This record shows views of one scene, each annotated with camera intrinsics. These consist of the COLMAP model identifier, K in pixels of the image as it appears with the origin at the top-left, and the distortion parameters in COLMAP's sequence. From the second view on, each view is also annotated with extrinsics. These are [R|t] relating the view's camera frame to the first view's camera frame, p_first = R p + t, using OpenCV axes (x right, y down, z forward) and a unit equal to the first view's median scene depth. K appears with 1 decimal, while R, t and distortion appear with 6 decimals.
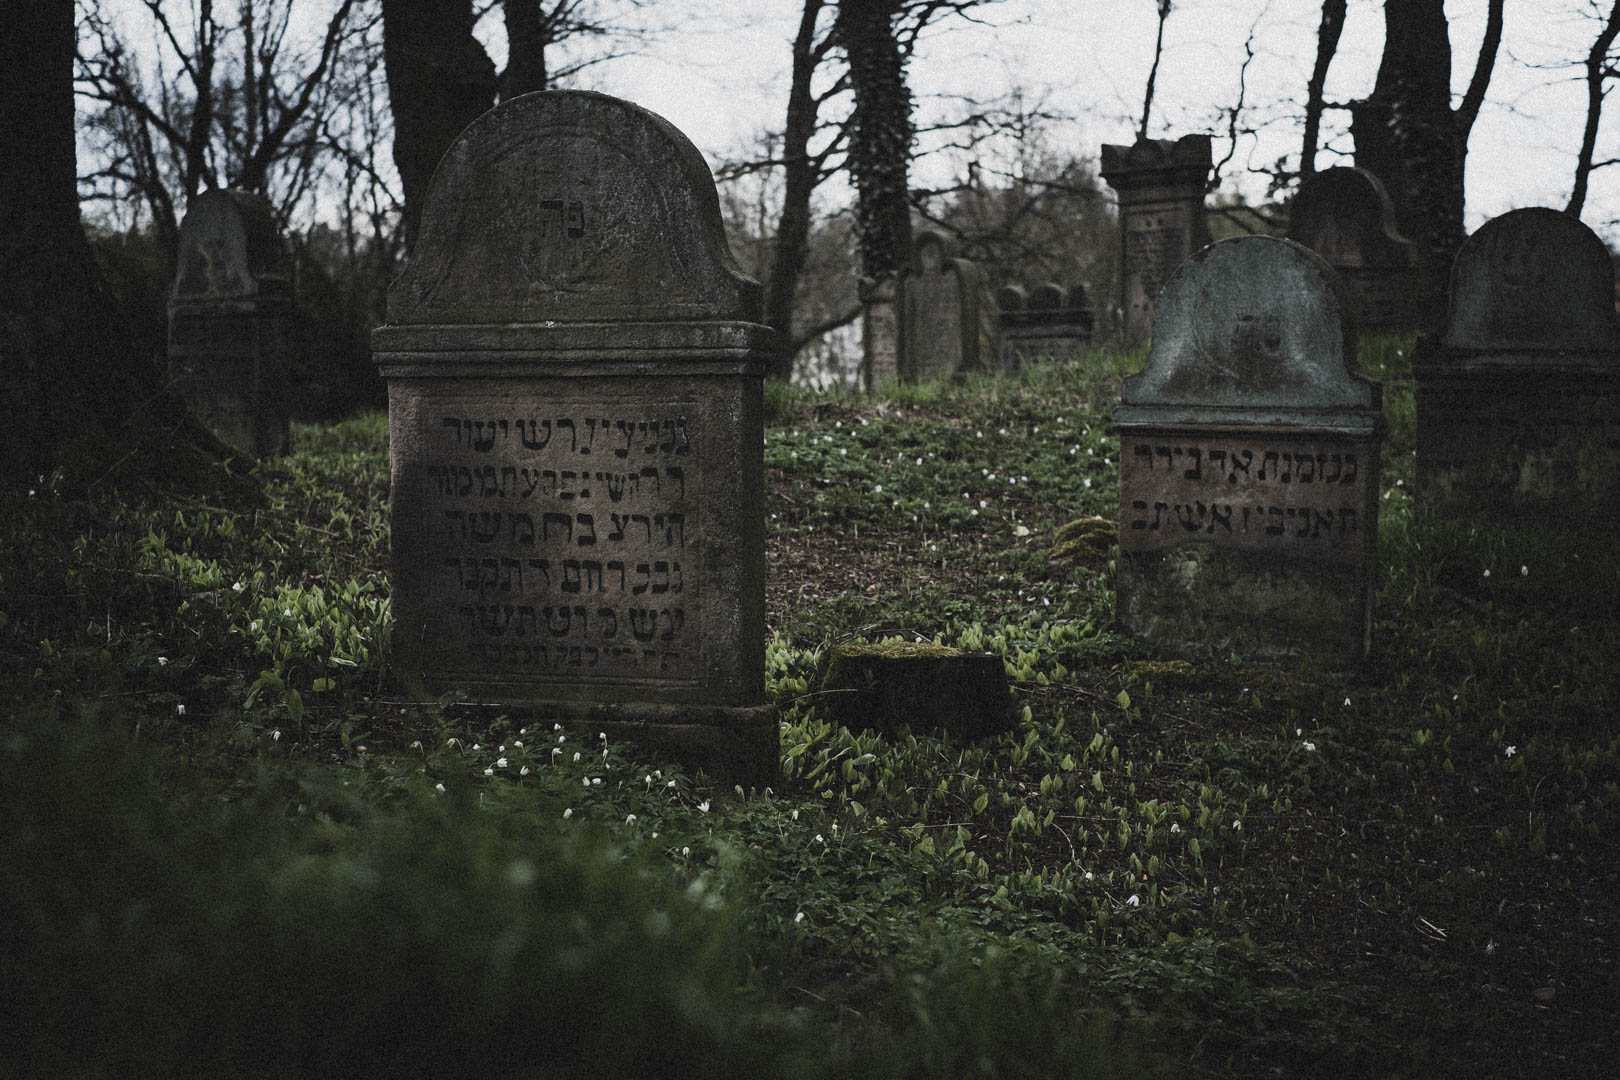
lens RADIAL K [[2604.6, 0, 810.8], [0, 2604.6, 537.9], [0, 0, 1]] dist [-0.040227, 0.000000]
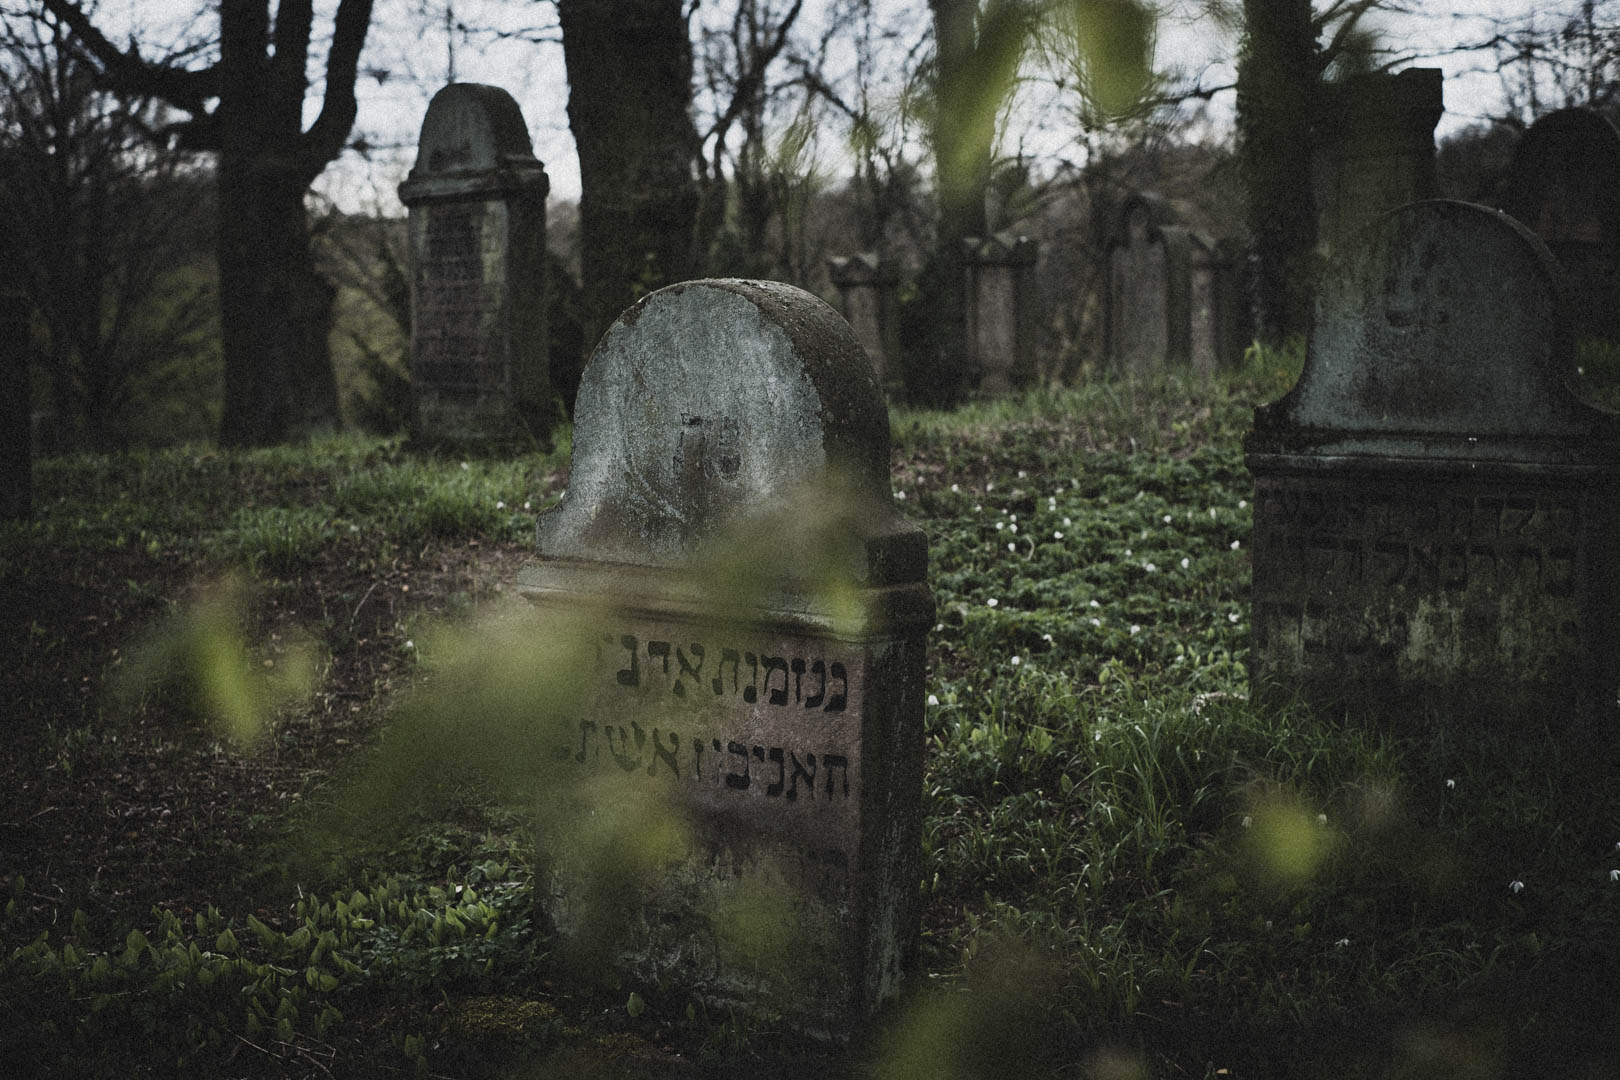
lens RADIAL K [[2604.6, 0, 809.3], [0, 2604.6, 540.1], [0, 0, 1]] dist [-0.040227, 0.000000]
pose [[0.971583, 0.016453, -0.236127, 0.329693], [-0.009932, 0.999536, 0.028780, -0.074013], [0.236491, -0.025617, 0.971296, 0.426543]]
